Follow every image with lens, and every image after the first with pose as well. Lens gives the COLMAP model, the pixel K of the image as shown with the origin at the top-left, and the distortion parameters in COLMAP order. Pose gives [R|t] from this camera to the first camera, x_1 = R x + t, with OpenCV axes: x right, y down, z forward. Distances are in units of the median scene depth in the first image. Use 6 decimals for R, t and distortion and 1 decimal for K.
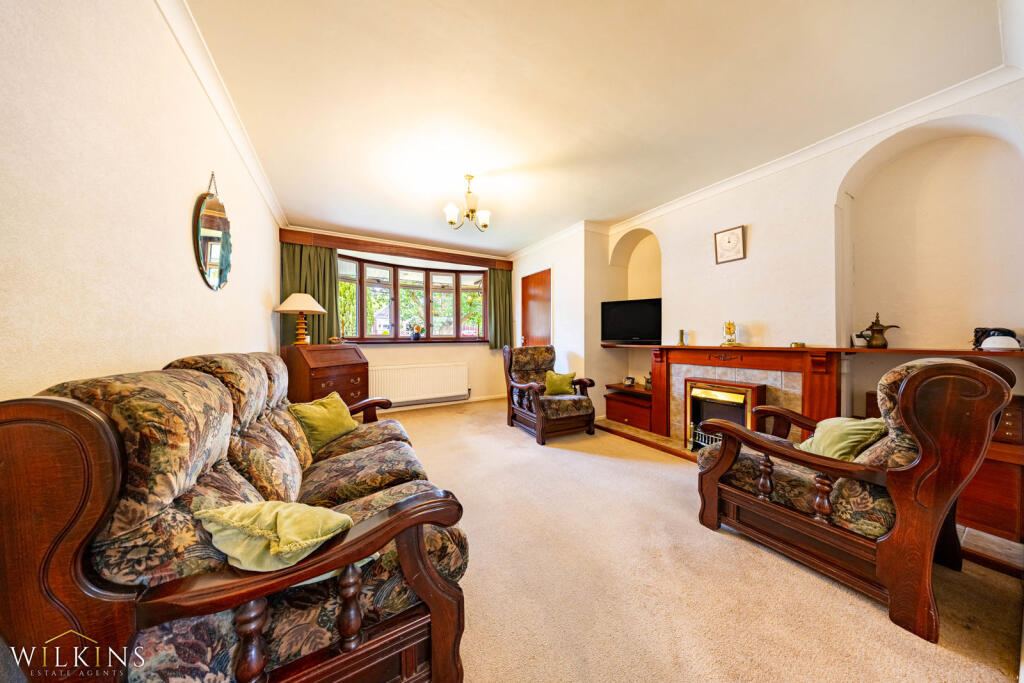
lens RADIAL K [[294.2, 0, 513.6], [0, 294.2, 339.4], [0, 0, 1]] dist [-0.004534, -0.000013]
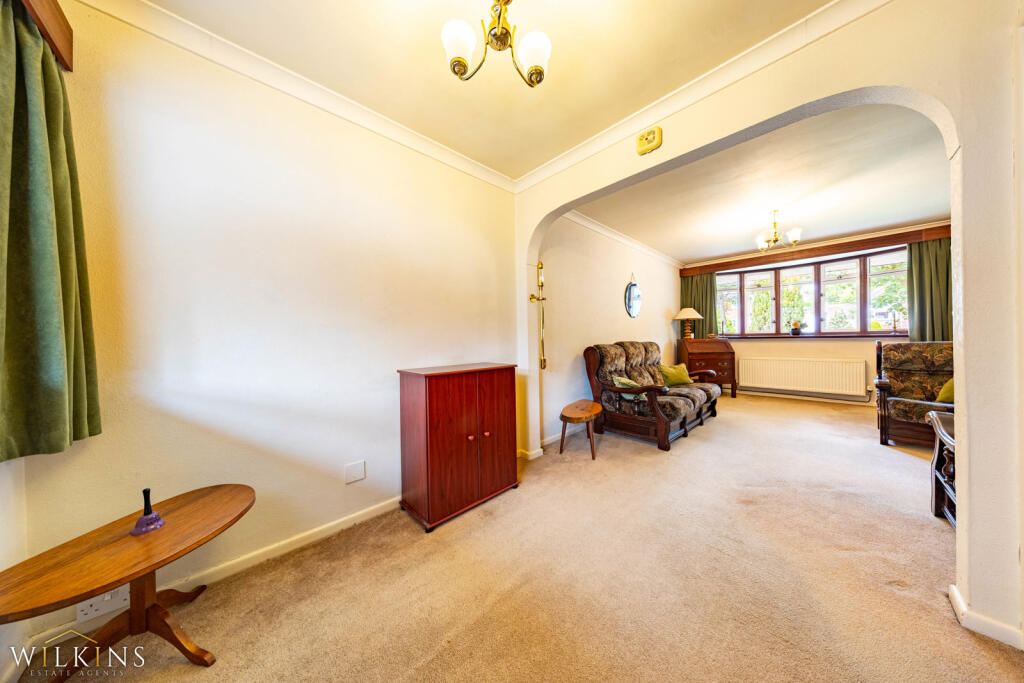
lens RADIAL K [[294.2, 0, 513.6], [0, 294.2, 339.4], [0, 0, 1]] dist [-0.004534, -0.000013]
pose [[0.234232, 0.004911, -0.972168, 0.615995], [0.010900, 0.999911, 0.007677, -0.002162], [0.972120, -0.012395, 0.234158, -0.317458]]
